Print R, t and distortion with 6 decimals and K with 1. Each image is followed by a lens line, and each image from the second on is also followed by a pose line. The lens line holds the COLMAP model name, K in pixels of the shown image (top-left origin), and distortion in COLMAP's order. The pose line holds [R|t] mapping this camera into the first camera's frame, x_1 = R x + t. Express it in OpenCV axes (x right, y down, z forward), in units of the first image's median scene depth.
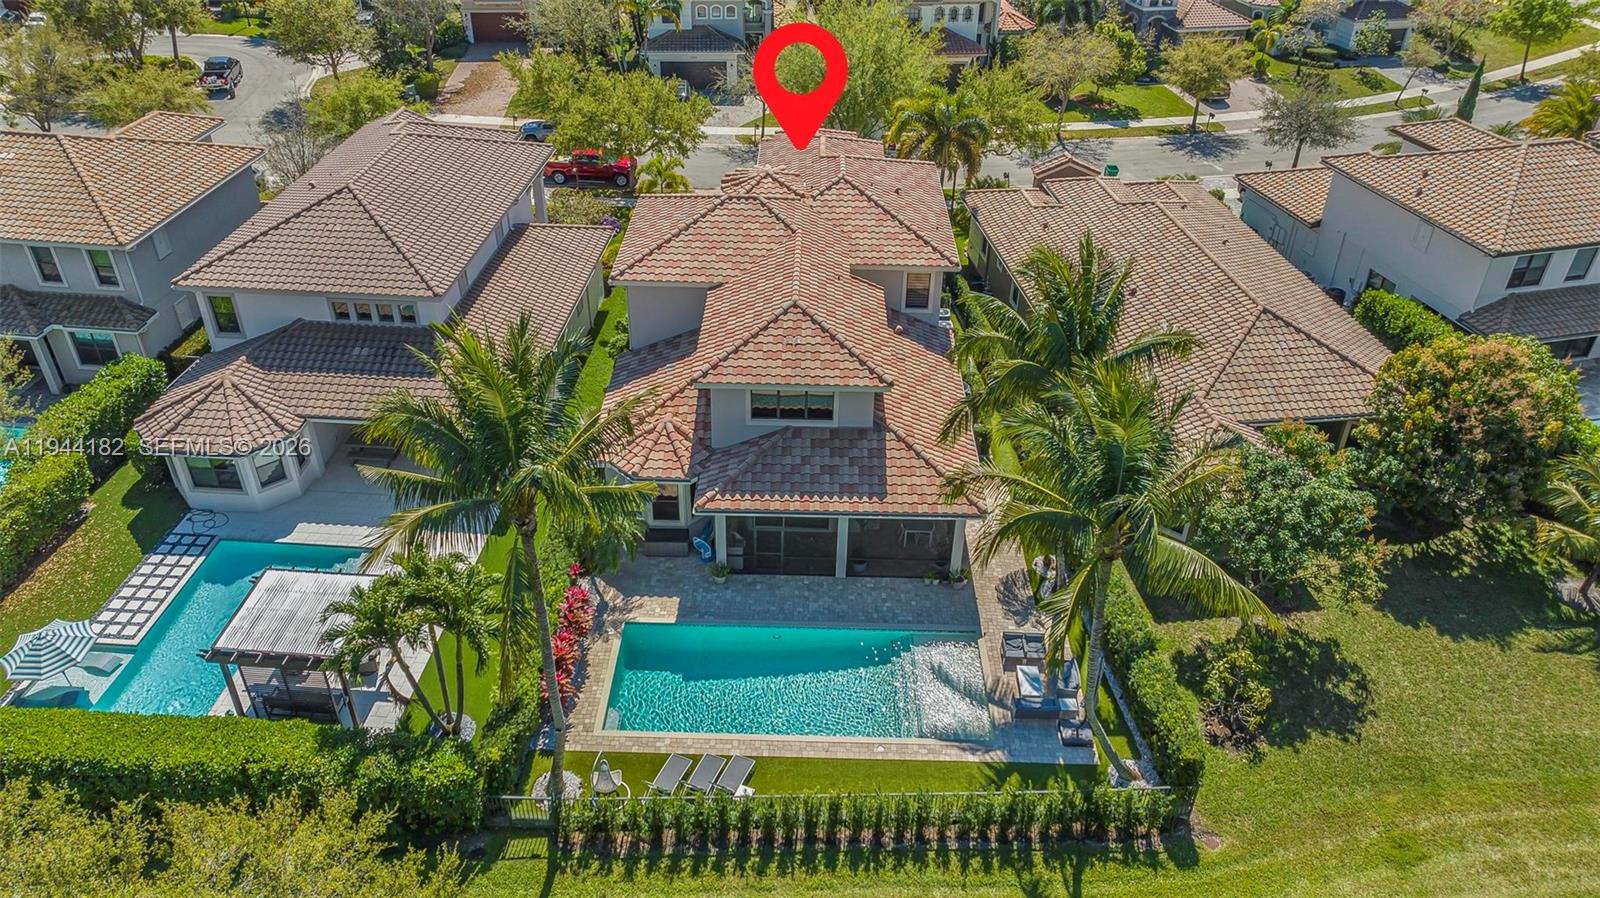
lens RADIAL K [[1130.2, 0, 794.1], [0, 1130.2, 450.5], [0, 0, 1]] dist [-0.021137, 0.012072]
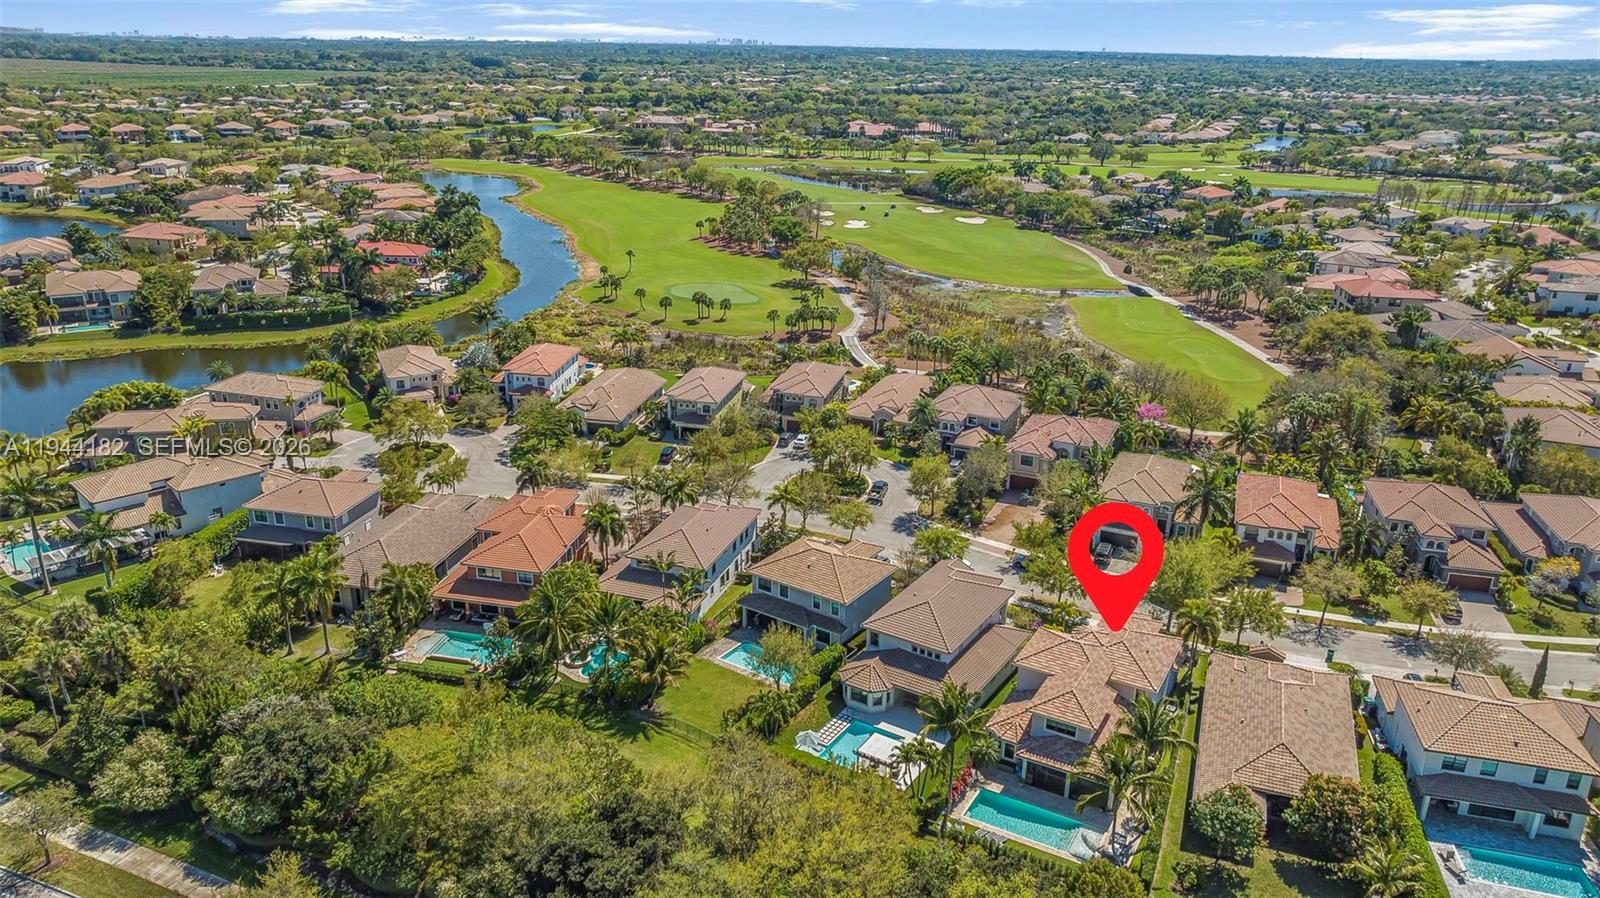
lens RADIAL K [[1130.2, 0, 792.5], [0, 1130.2, 438.2], [0, 0, 1]] dist [-0.021137, 0.012072]
pose [[0.875042, 0.158259, -0.457444, 0.541956], [-0.269913, 0.944009, -0.189722, -0.008148], [0.401806, 0.289485, 0.868764, -1.748756]]
